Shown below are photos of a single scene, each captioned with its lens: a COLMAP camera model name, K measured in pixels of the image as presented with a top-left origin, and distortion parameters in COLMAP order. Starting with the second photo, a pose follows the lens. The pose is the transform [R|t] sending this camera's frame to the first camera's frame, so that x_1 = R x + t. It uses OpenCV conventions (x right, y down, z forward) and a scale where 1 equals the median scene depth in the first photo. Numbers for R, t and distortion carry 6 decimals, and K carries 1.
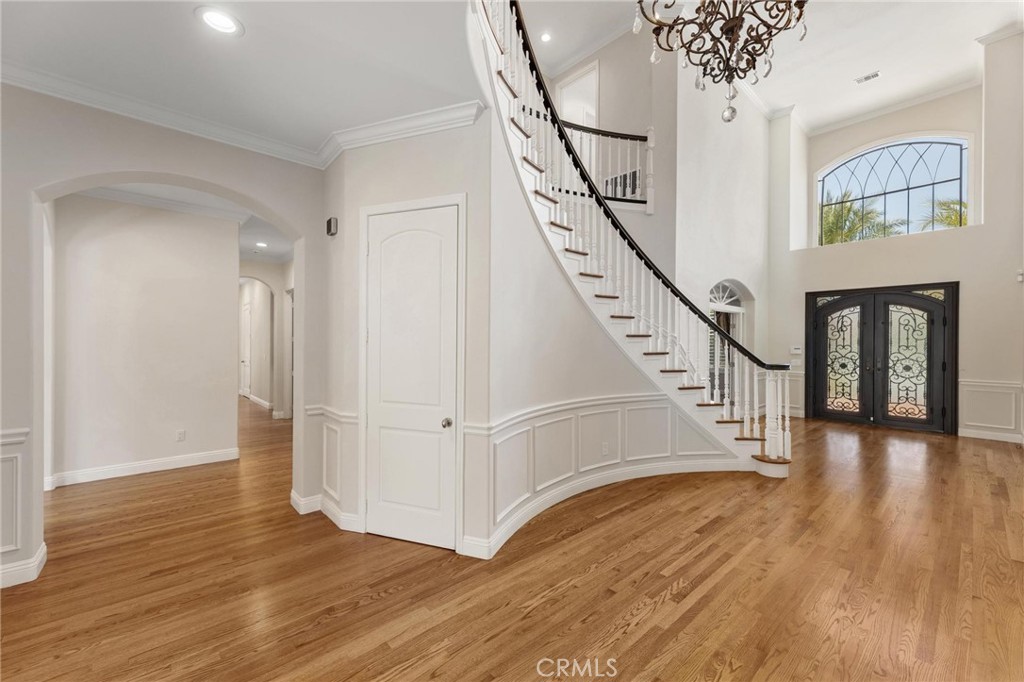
lens RADIAL K [[408.6, 0, 511.5], [0, 408.6, 342.0], [0, 0, 1]] dist [0.001142, -0.000576]
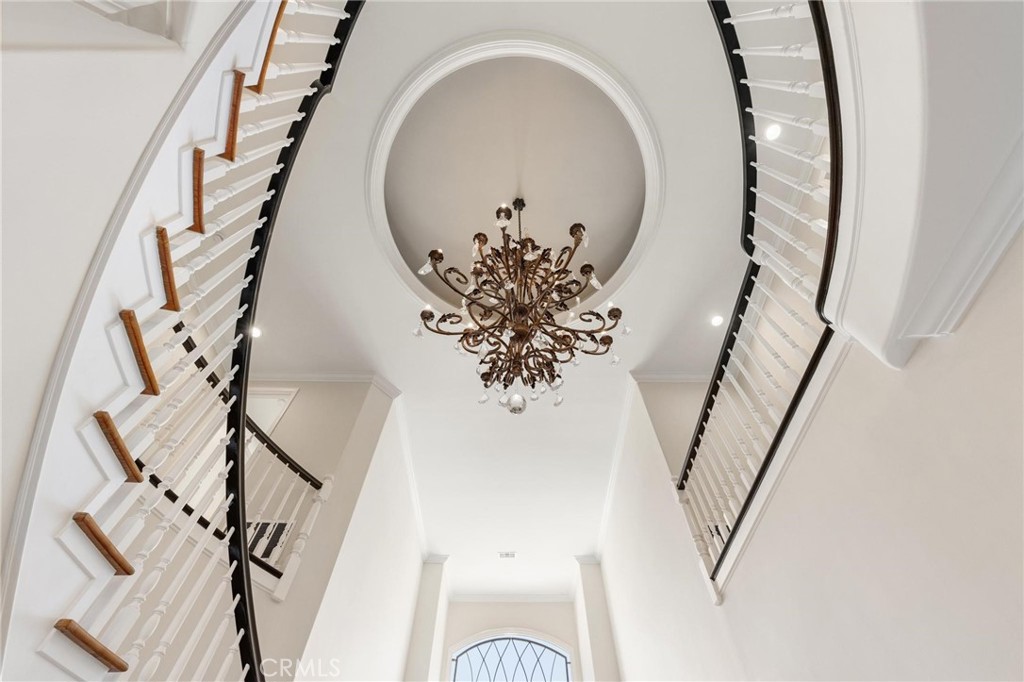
lens RADIAL K [[437.3, 0, 511.1], [0, 437.3, 341.7], [0, 0, 1]] dist [-0.002710, 0.000007]
pose [[0.665175, 0.622693, 0.412062, 0.084499], [-0.002202, 0.553487, -0.832855, -0.010068], [-0.746684, 0.553087, 0.369537, 0.342913]]
